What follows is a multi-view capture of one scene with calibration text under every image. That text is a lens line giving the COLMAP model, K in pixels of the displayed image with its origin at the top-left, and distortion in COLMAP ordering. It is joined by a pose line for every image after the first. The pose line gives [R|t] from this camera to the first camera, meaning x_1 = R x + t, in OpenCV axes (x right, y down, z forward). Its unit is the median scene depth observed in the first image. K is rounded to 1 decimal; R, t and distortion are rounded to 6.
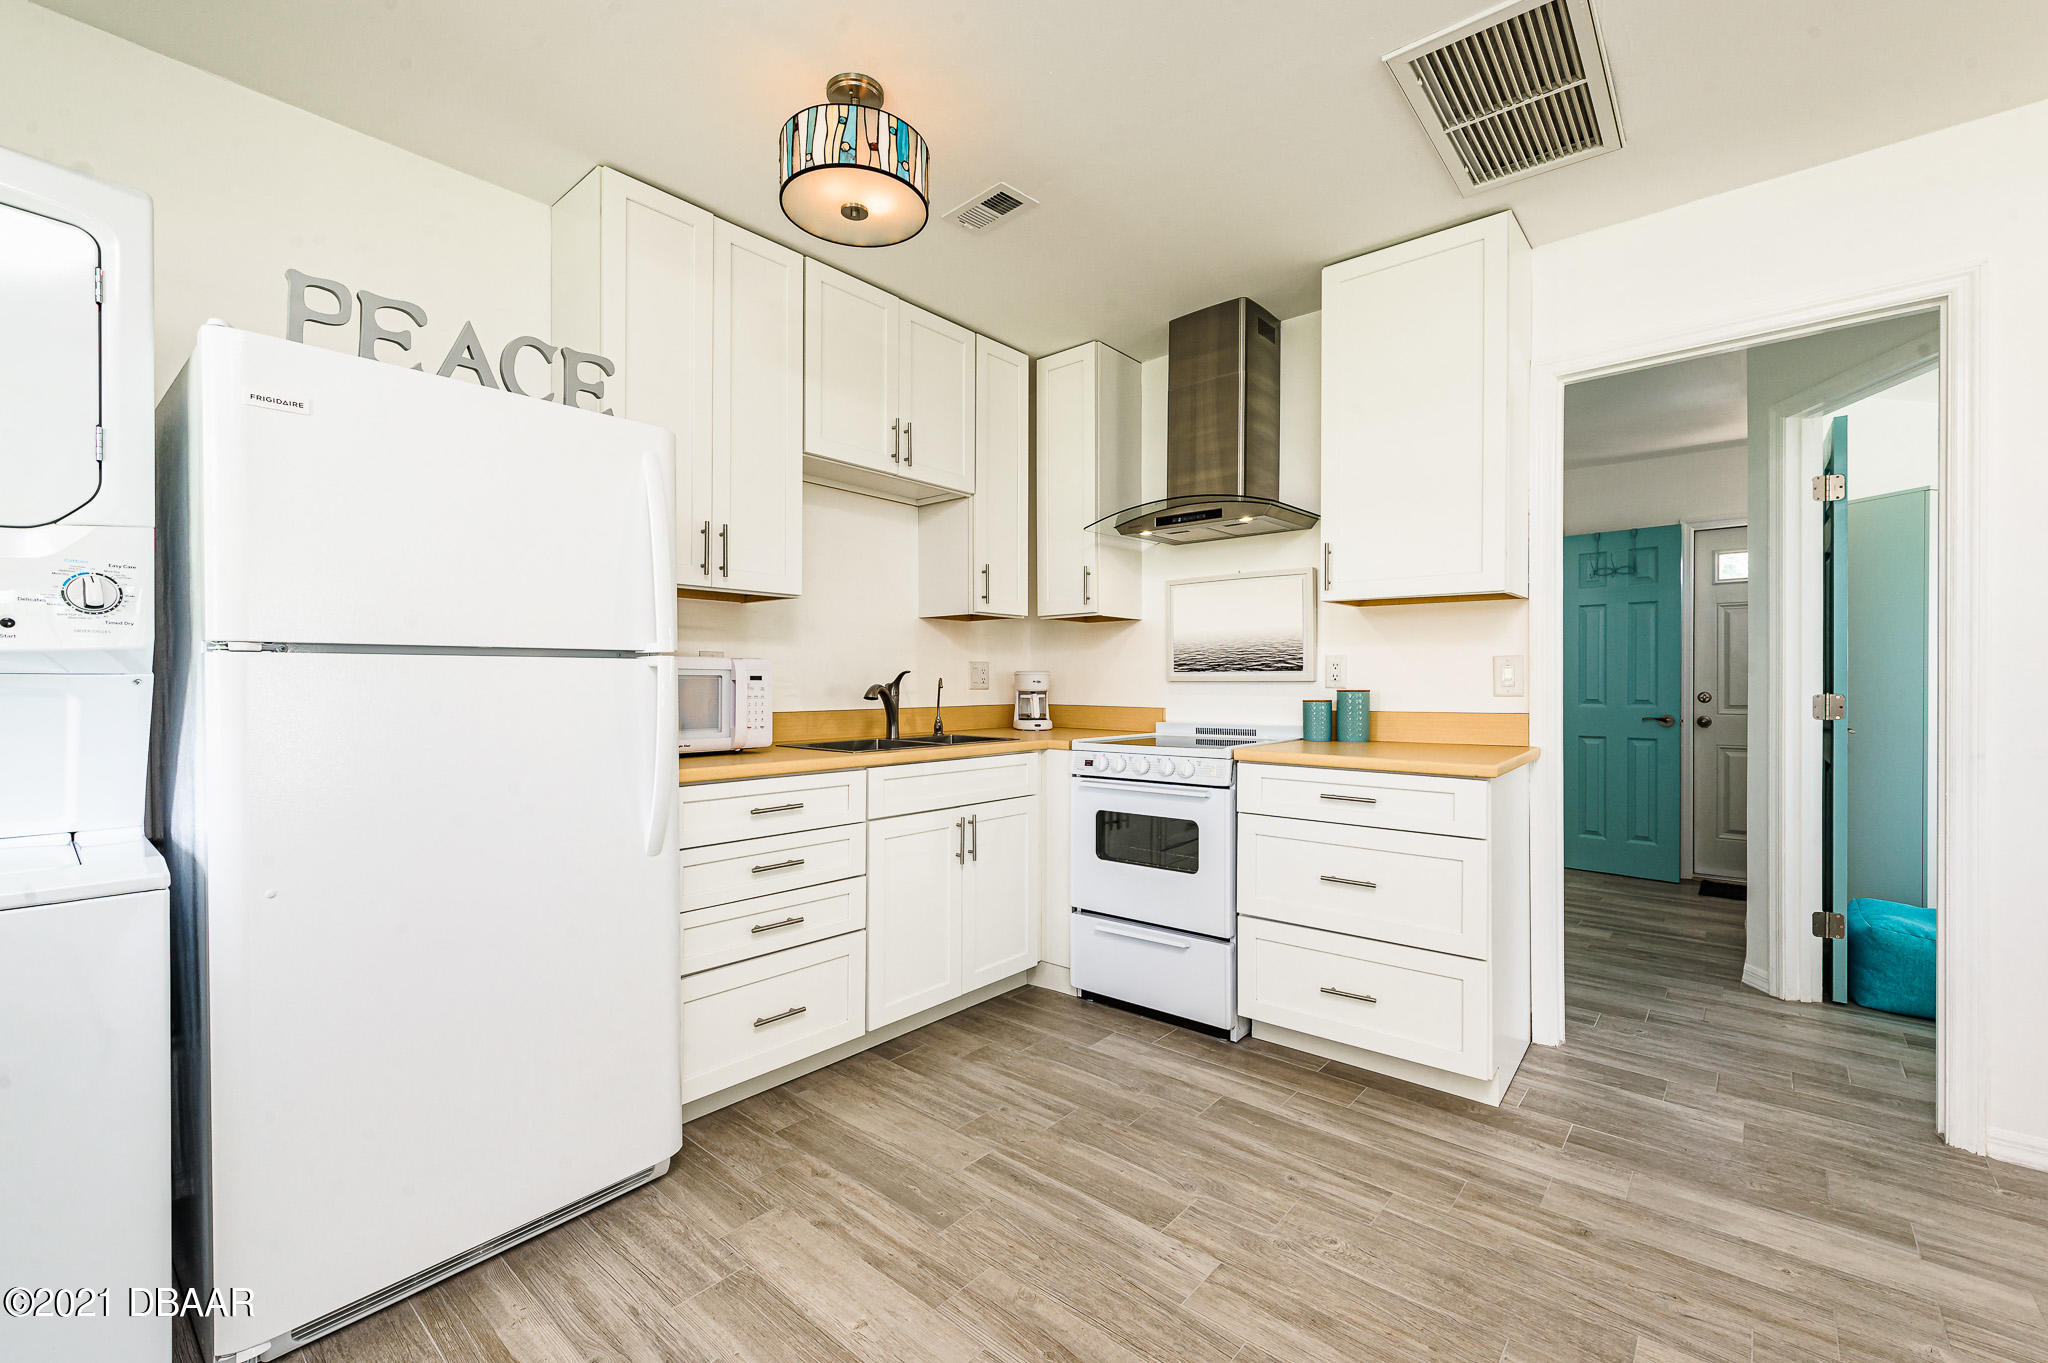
lens RADIAL K [[842.6, 0, 1020.0], [0, 842.6, 686.4], [0, 0, 1]] dist [-0.001211, -0.000539]
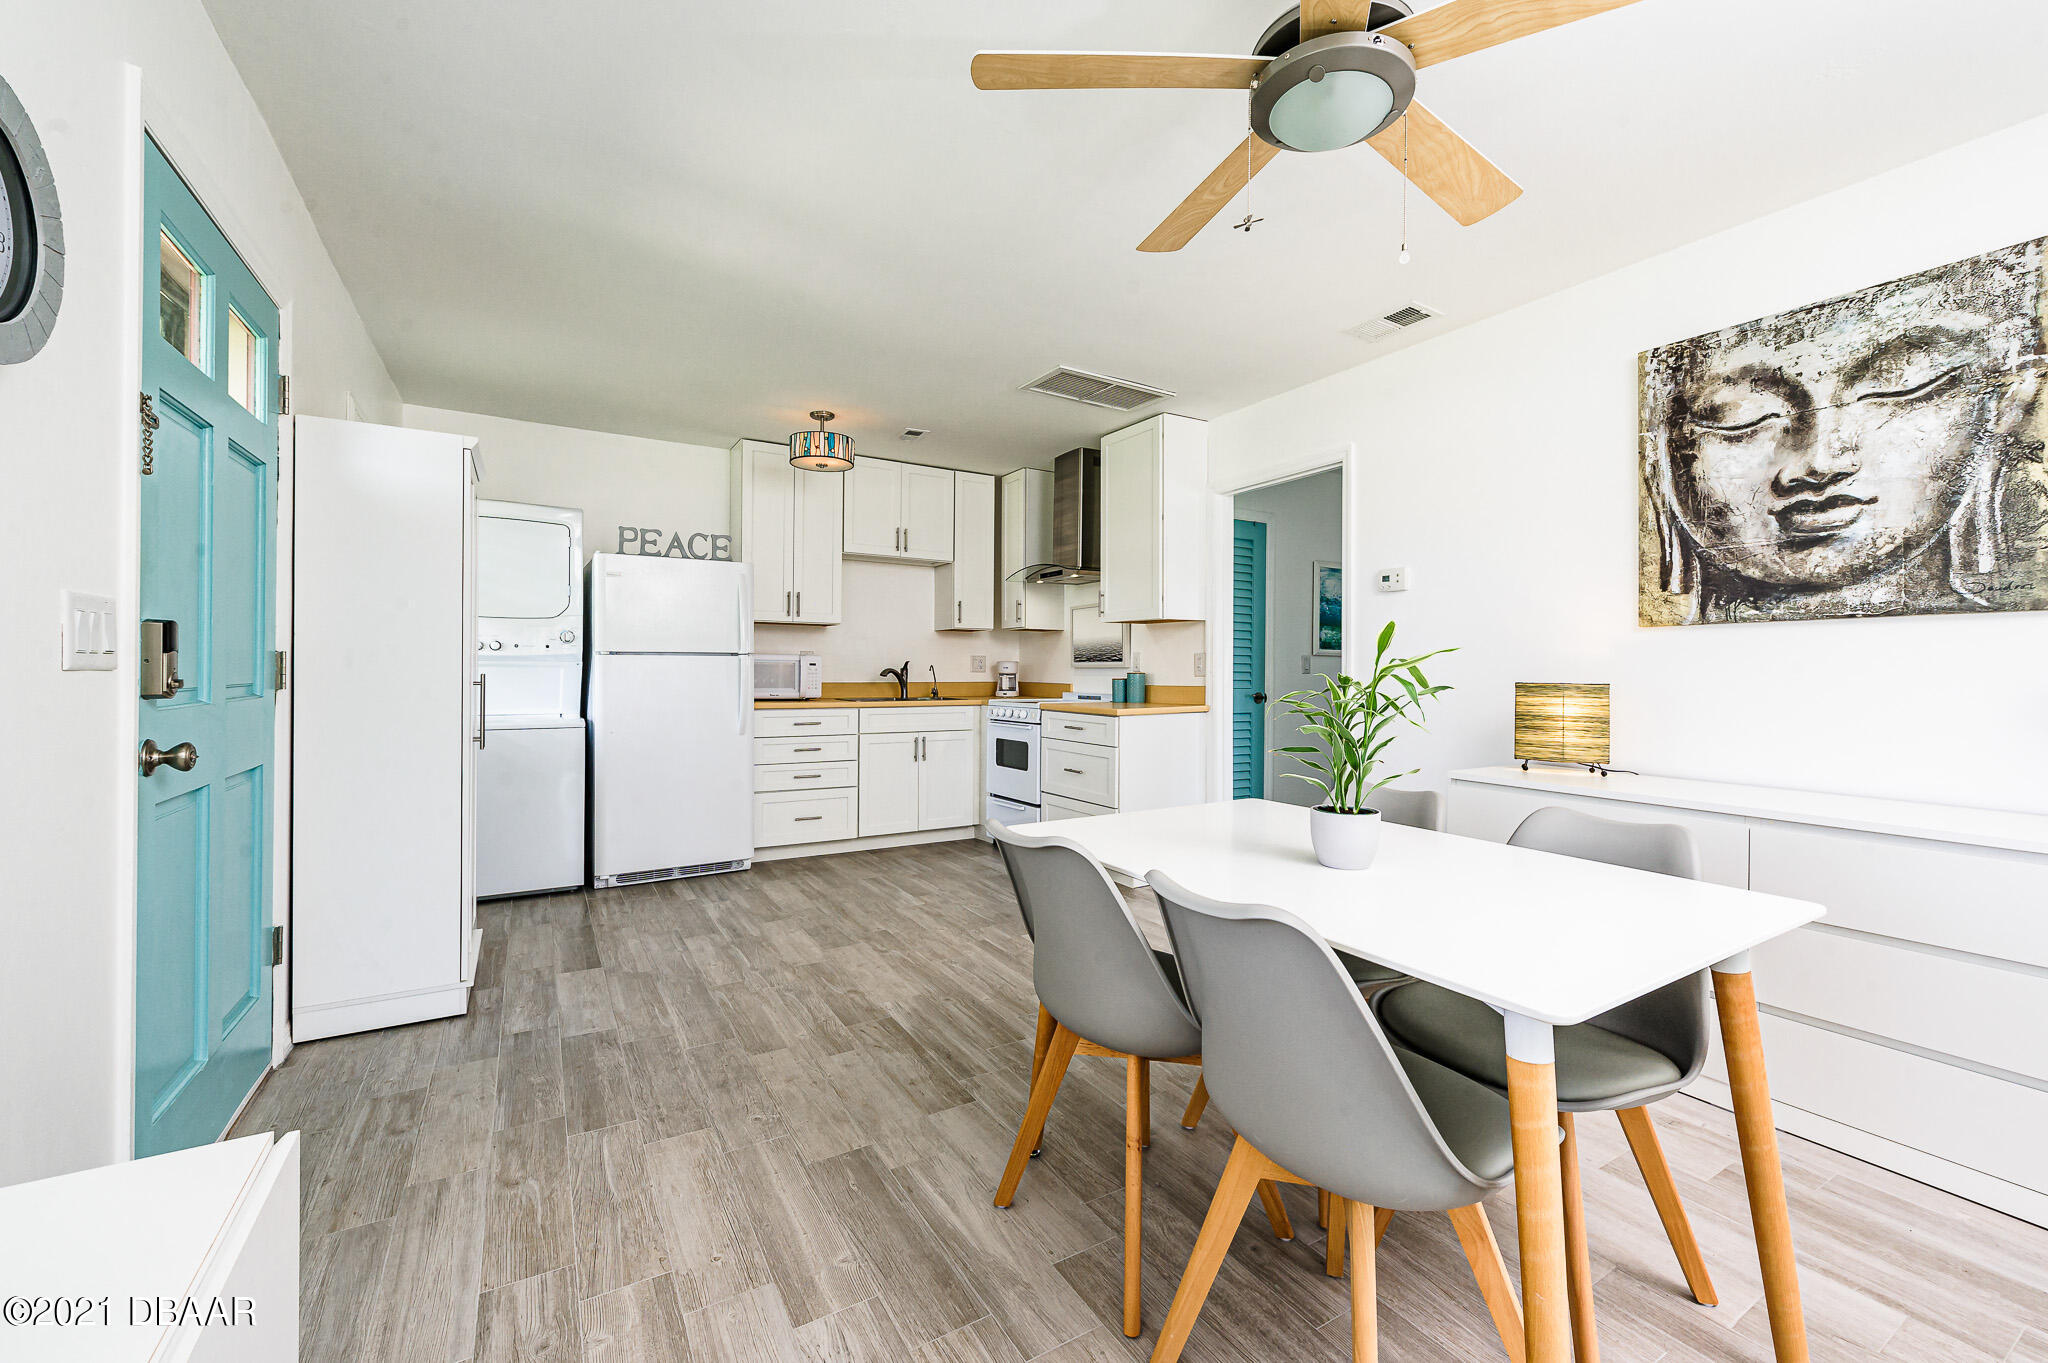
lens RADIAL K [[808.7, 0, 1029.7], [0, 808.7, 671.5], [0, 0, 1]] dist [-0.001040, -0.000169]
pose [[0.953309, 0.004829, -0.301958, 0.708910], [-0.006491, 0.999969, -0.004503, 0.011438], [0.301927, 0.006253, 0.953310, -0.660505]]
